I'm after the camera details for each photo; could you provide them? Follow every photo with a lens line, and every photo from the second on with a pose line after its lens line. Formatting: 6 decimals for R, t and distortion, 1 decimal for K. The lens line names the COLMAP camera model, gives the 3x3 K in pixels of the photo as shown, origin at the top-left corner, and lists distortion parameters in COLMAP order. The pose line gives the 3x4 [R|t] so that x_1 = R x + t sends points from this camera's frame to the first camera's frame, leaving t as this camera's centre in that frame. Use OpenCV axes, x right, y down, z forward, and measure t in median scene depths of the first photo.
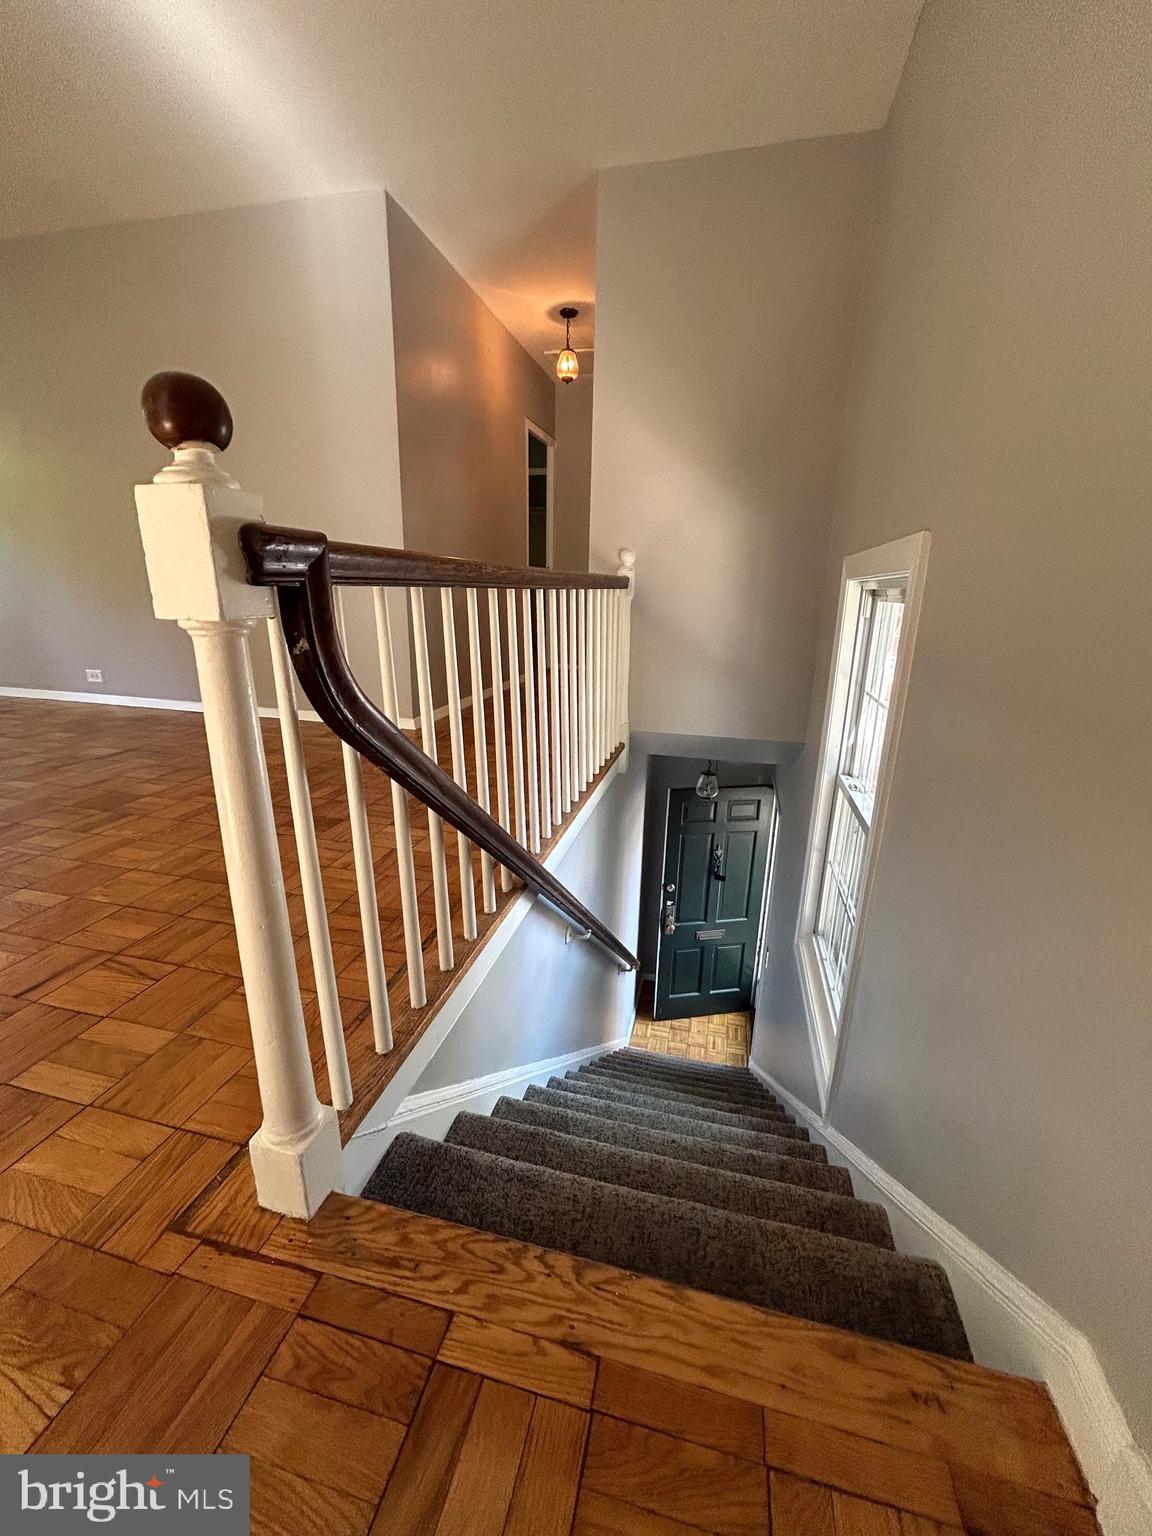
lens RADIAL K [[616.5, 0, 579.0], [0, 616.5, 776.6], [0, 0, 1]] dist [-0.001566, 0.001328]
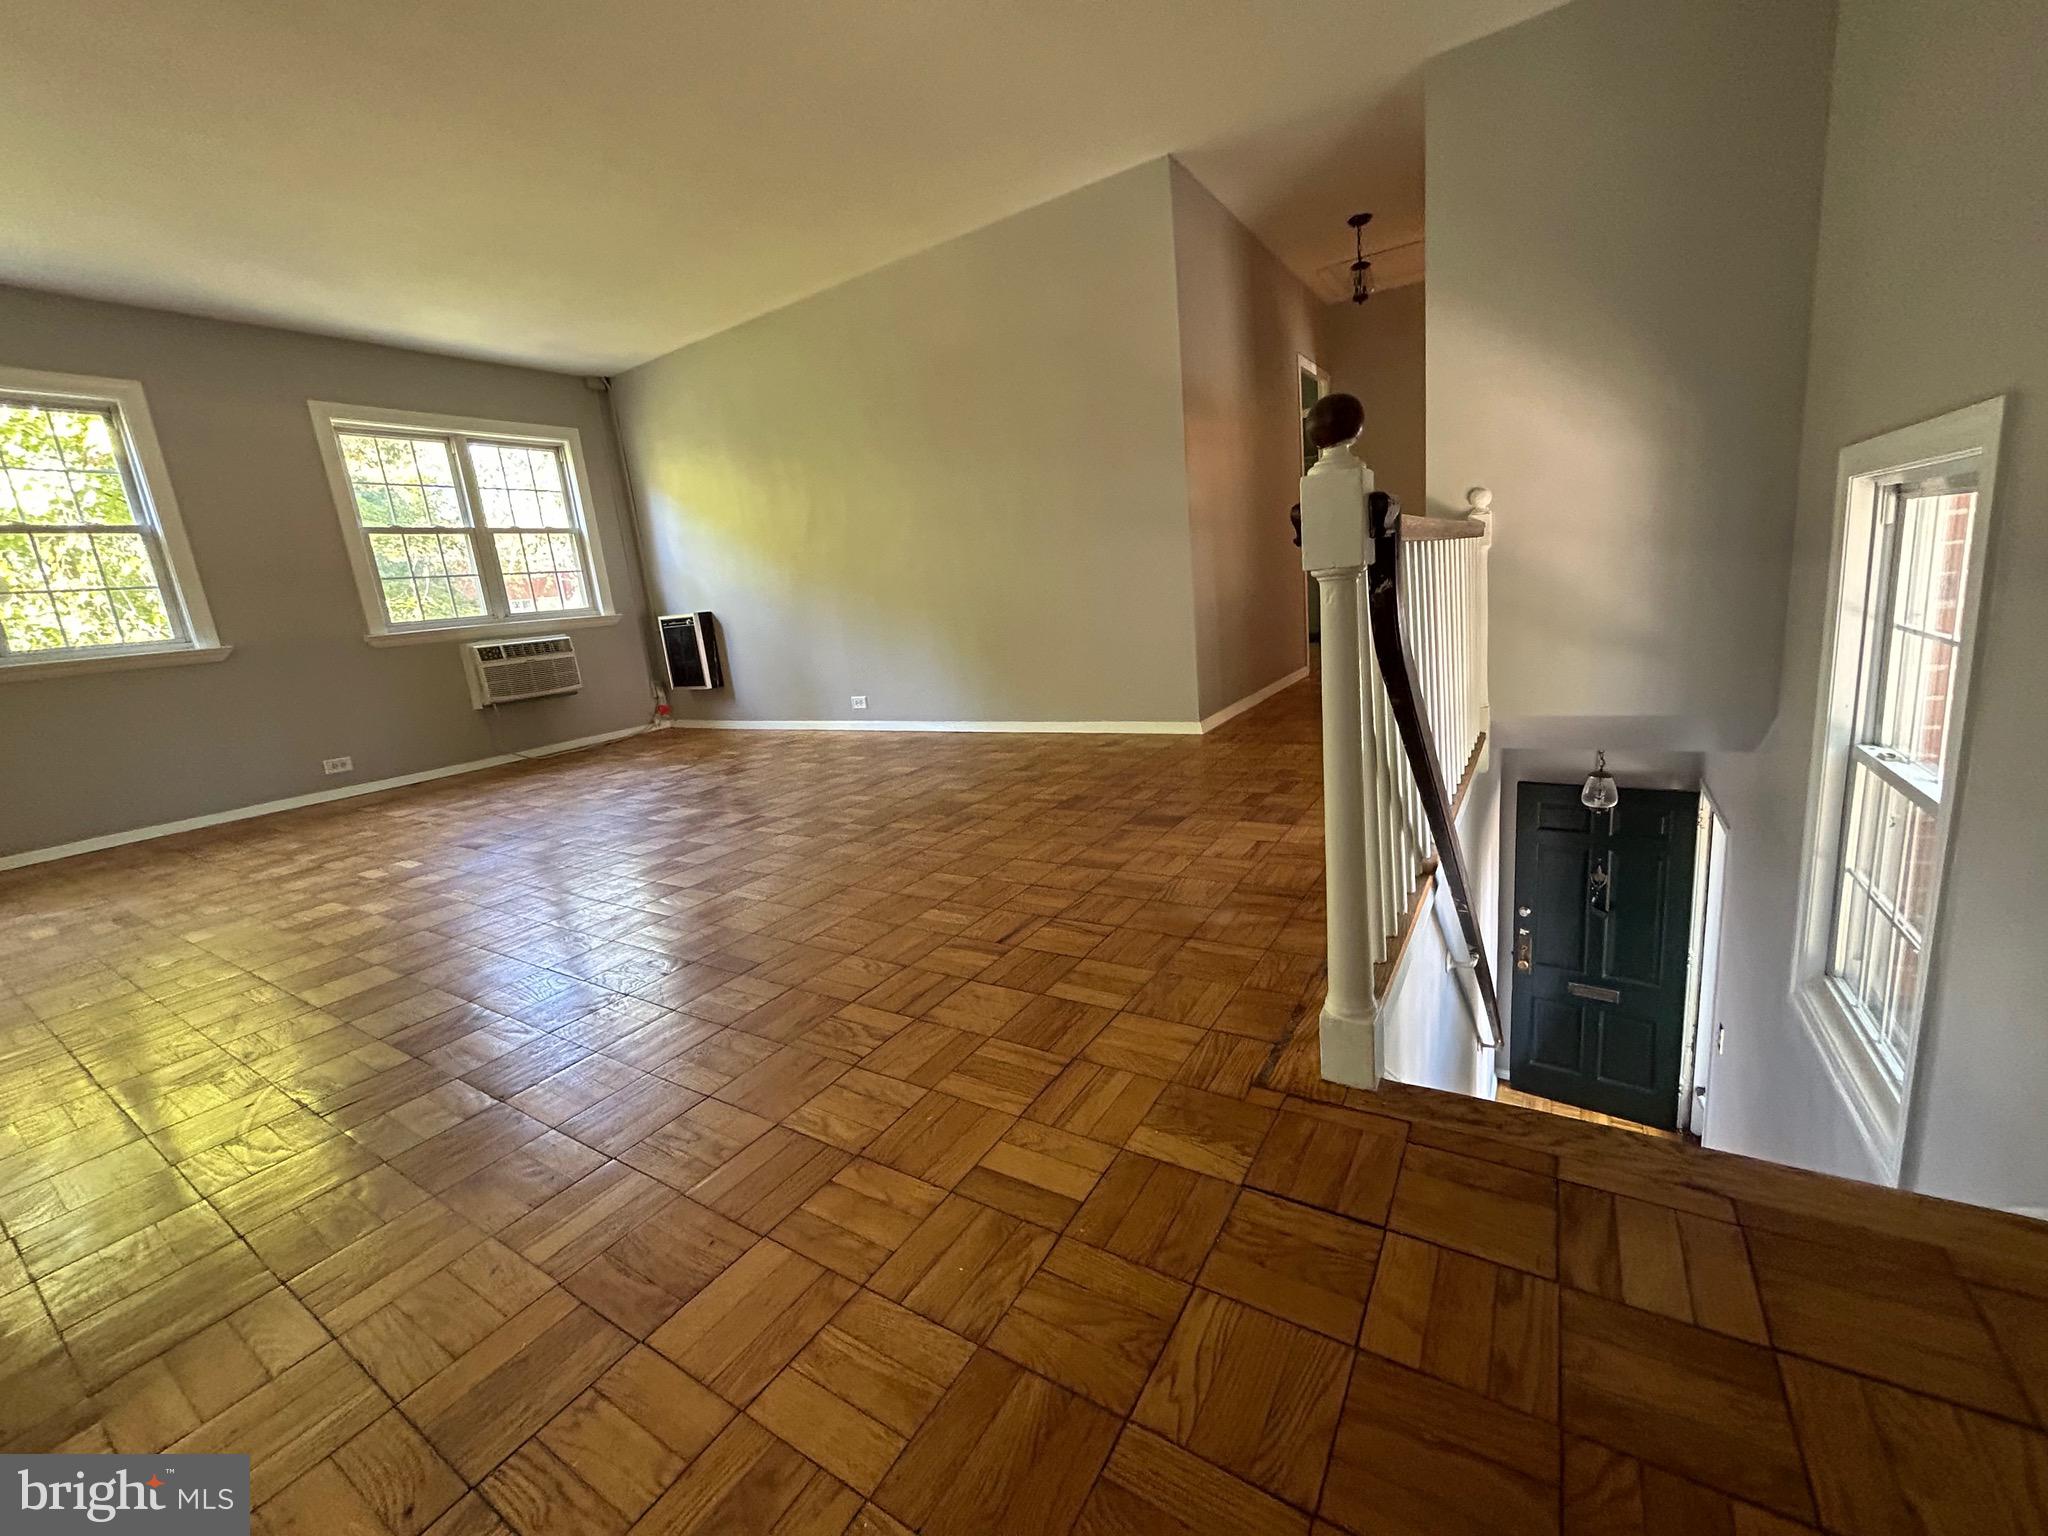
lens RADIAL K [[821.9, 0, 1024.5], [0, 821.9, 768.3], [0, 0, 1]] dist [-0.001566, 0.001328]
pose [[0.940527, -0.046477, -0.336525, -0.431284], [0.022722, 0.996985, -0.074187, 0.189876], [0.338959, 0.062129, 0.938748, -0.576093]]
